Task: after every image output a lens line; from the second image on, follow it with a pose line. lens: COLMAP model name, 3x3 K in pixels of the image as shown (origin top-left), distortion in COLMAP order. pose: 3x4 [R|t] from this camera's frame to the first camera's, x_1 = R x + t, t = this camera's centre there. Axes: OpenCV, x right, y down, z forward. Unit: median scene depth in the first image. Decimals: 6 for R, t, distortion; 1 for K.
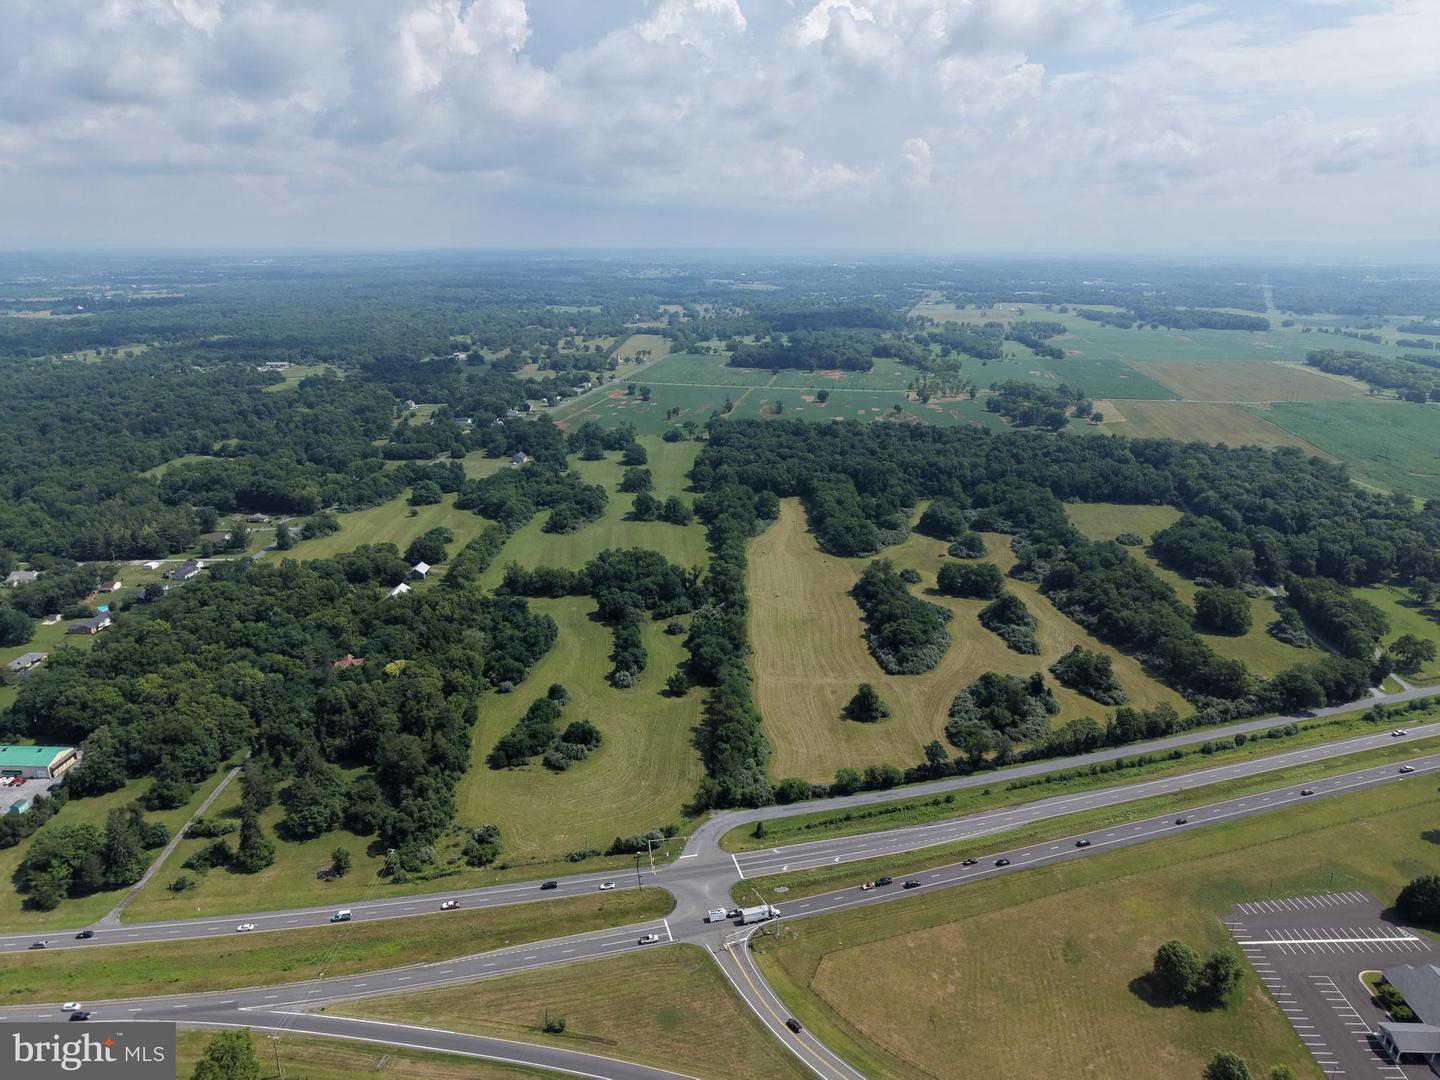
lens RADIAL K [[937.8, 0, 720.0], [0, 937.8, 540.0], [0, 0, 1]] dist [0.048478, -0.055121]
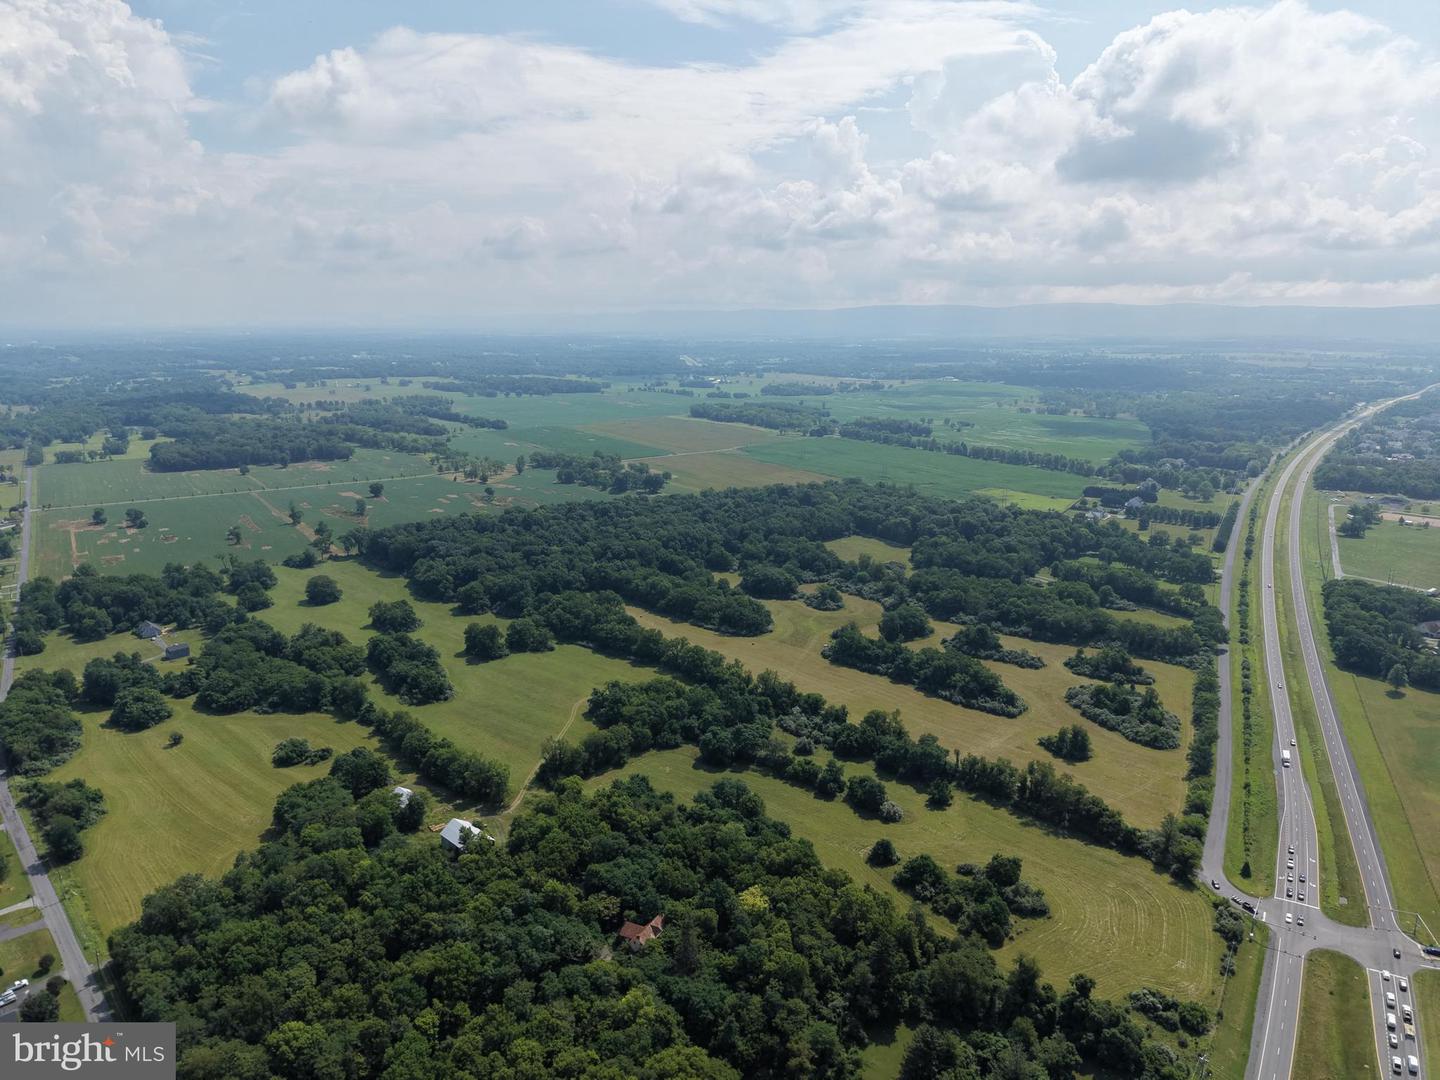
lens RADIAL K [[927.1, 0, 698.6], [0, 927.1, 538.2], [0, 0, 1]] dist [0.048567, -0.096645]
pose [[0.723782, -0.166132, 0.669731, -0.495678], [0.215002, 0.976563, 0.009890, -0.094696], [-0.655678, 0.136836, 0.742538, 0.276550]]
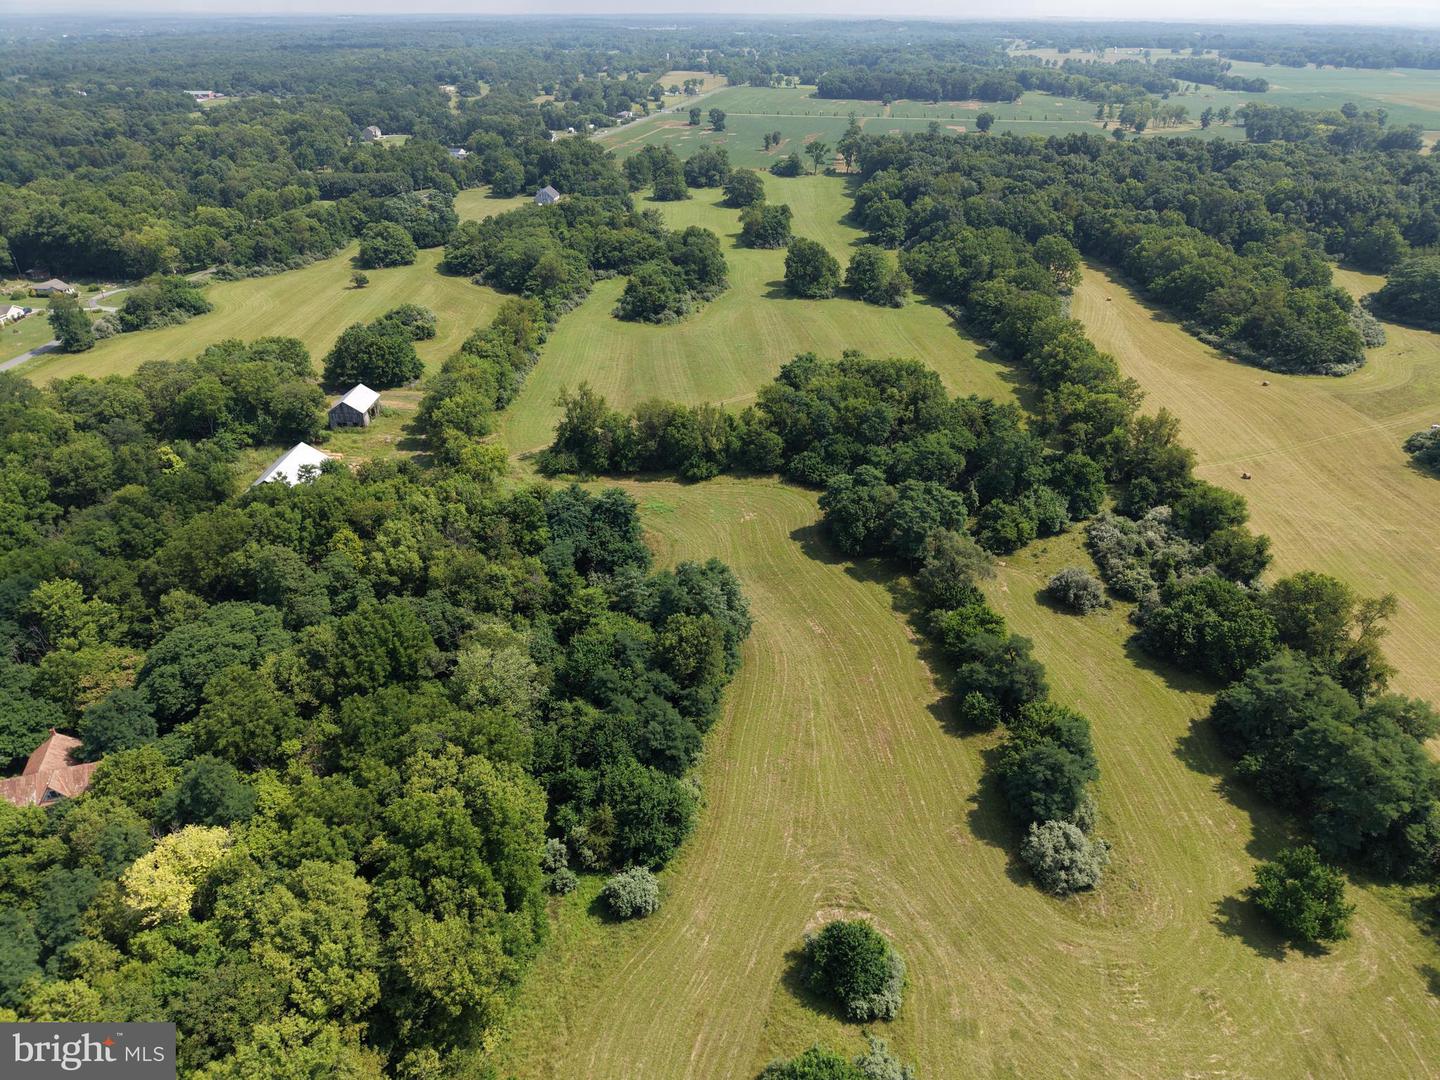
lens RADIAL K [[965.3, 0, 720.0], [0, 965.3, 540.0], [0, 0, 1]] dist [0.004354, -0.005400]
pose [[0.999901, 0.006036, -0.012715, -0.125929], [-0.003378, 0.979880, 0.199559, 0.004033], [0.013663, -0.199496, 0.979803, 0.476224]]
